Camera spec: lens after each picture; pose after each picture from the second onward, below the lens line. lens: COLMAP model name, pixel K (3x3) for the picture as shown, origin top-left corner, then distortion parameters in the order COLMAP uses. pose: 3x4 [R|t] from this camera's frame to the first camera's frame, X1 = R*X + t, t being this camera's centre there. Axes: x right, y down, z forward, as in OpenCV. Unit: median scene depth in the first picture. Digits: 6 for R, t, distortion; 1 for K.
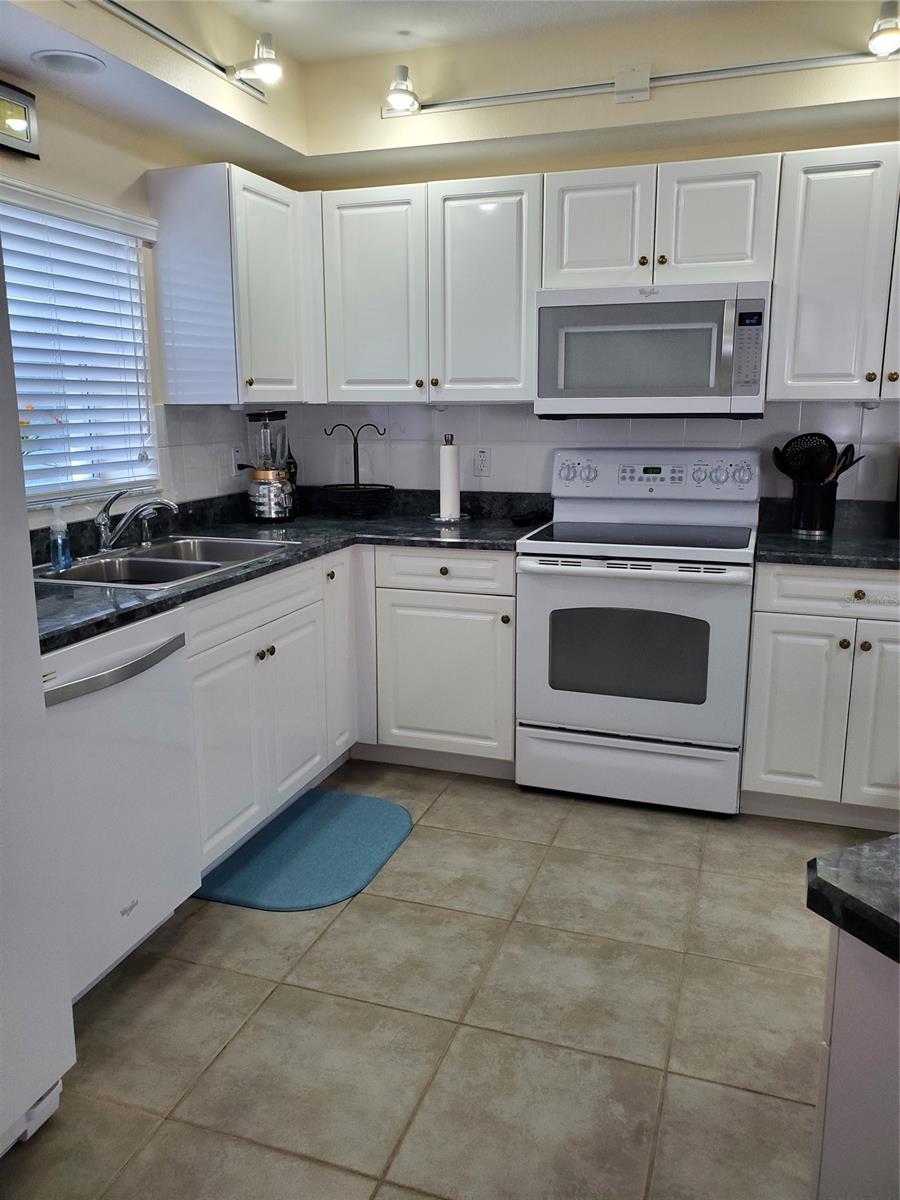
lens RADIAL K [[1076.7, 0, 450.0], [0, 1076.7, 600.0], [0, 0, 1]] dist [0.069994, 0.006006]
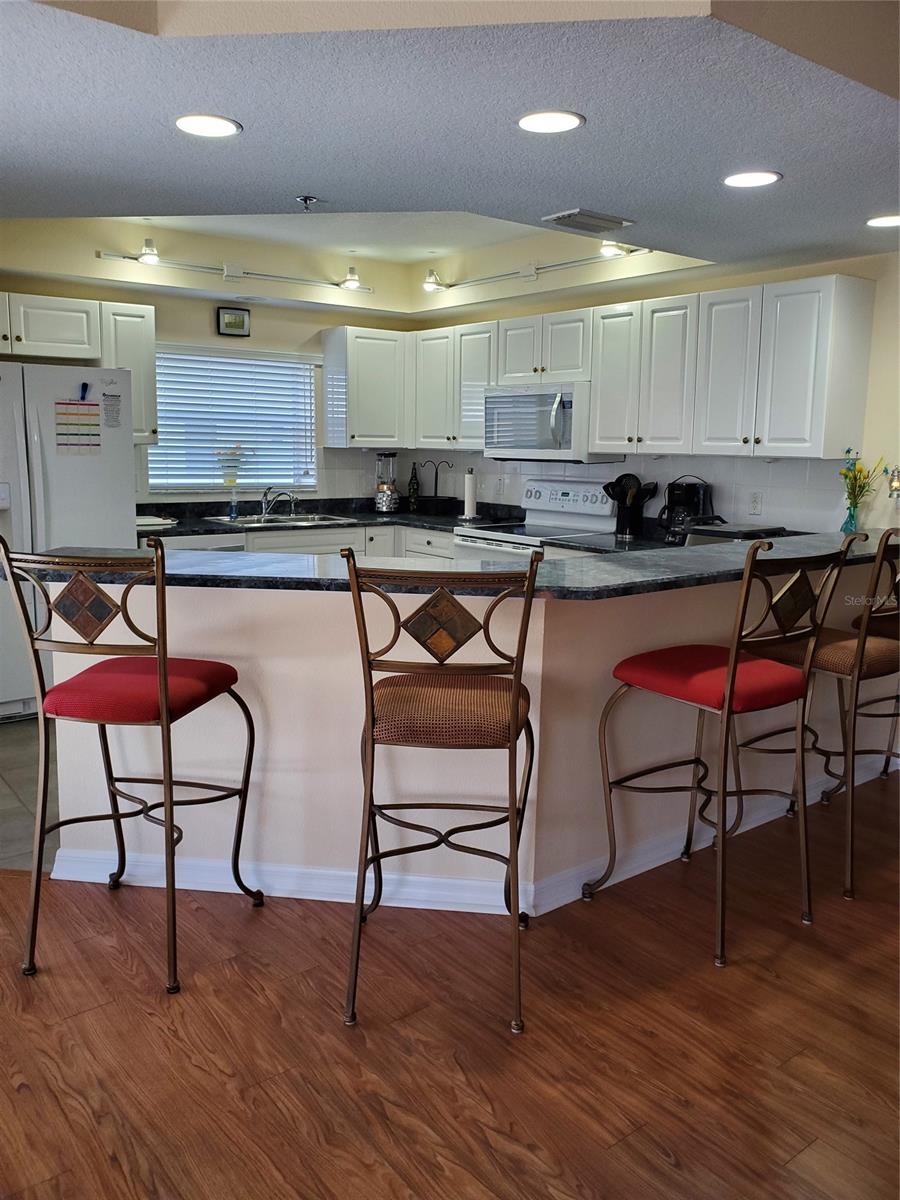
lens RADIAL K [[939.6, 0, 450.0], [0, 939.6, 600.0], [0, 0, 1]] dist [0.075801, -0.176144]
pose [[0.846647, 0.107414, -0.521201, 0.780294], [-0.122708, 0.992429, 0.005200, 0.050651], [0.517813, 0.059553, 0.853418, -0.282266]]
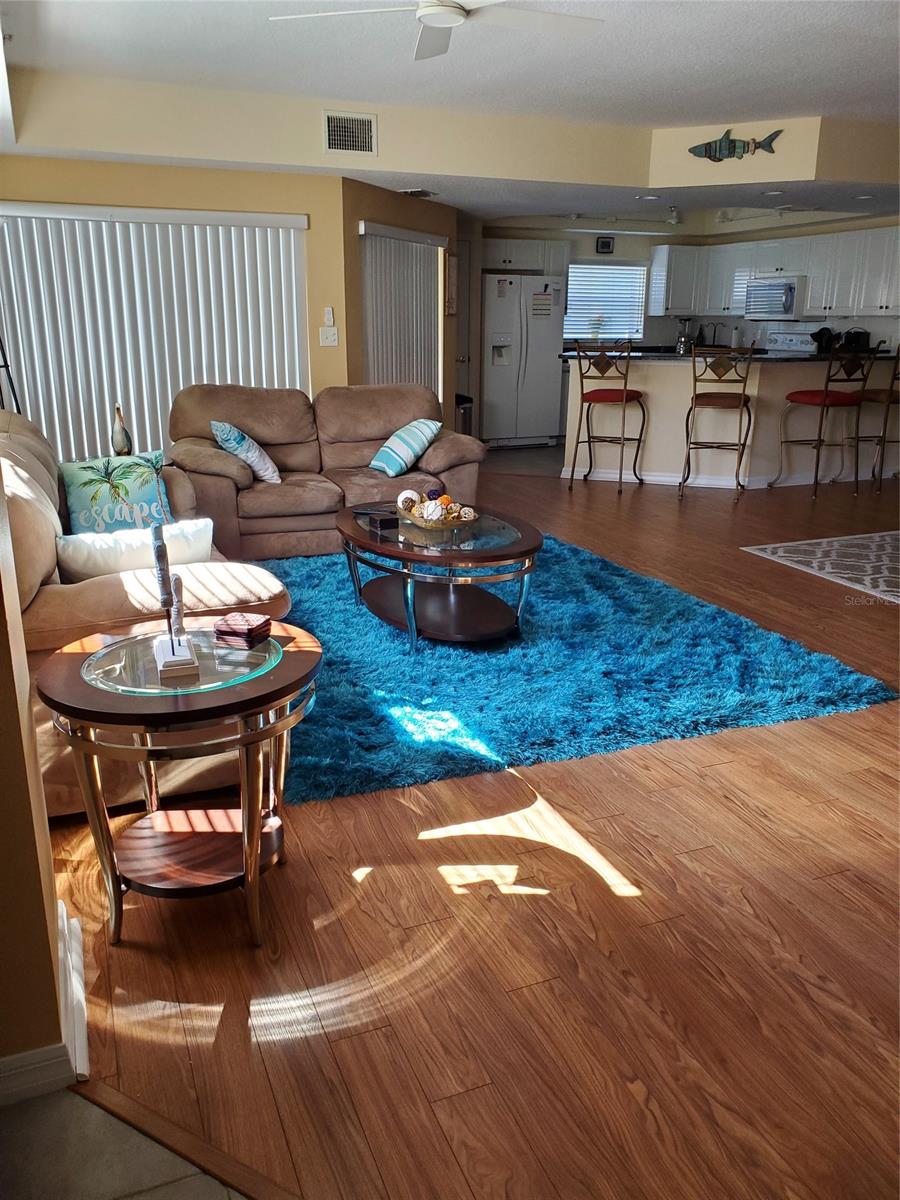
lens RADIAL K [[939.6, 0, 450.0], [0, 939.6, 600.0], [0, 0, 1]] dist [0.075801, -0.176144]
pose [[0.677158, 0.219388, -0.702371, 1.457787], [-0.151132, 0.975636, 0.159037, 0.281572], [0.720150, -0.001543, 0.693817, -1.360998]]
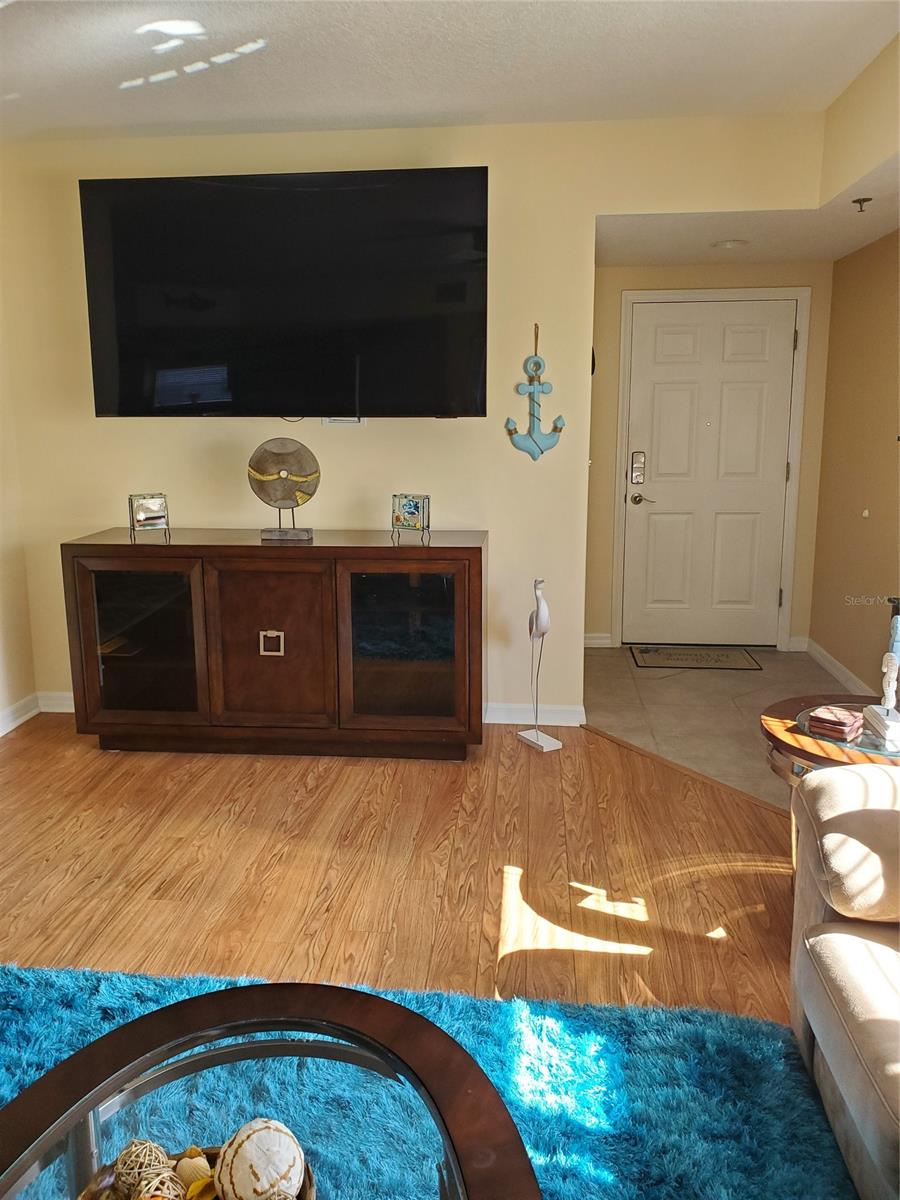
lens RADIAL K [[939.6, 0, 450.0], [0, 939.6, 600.0], [0, 0, 1]] dist [0.075801, -0.176144]
pose [[-0.256346, -0.183356, 0.949035, -5.542033], [0.190137, 0.953094, 0.235499, -0.747156], [-0.947699, 0.240816, -0.209459, 3.273455]]
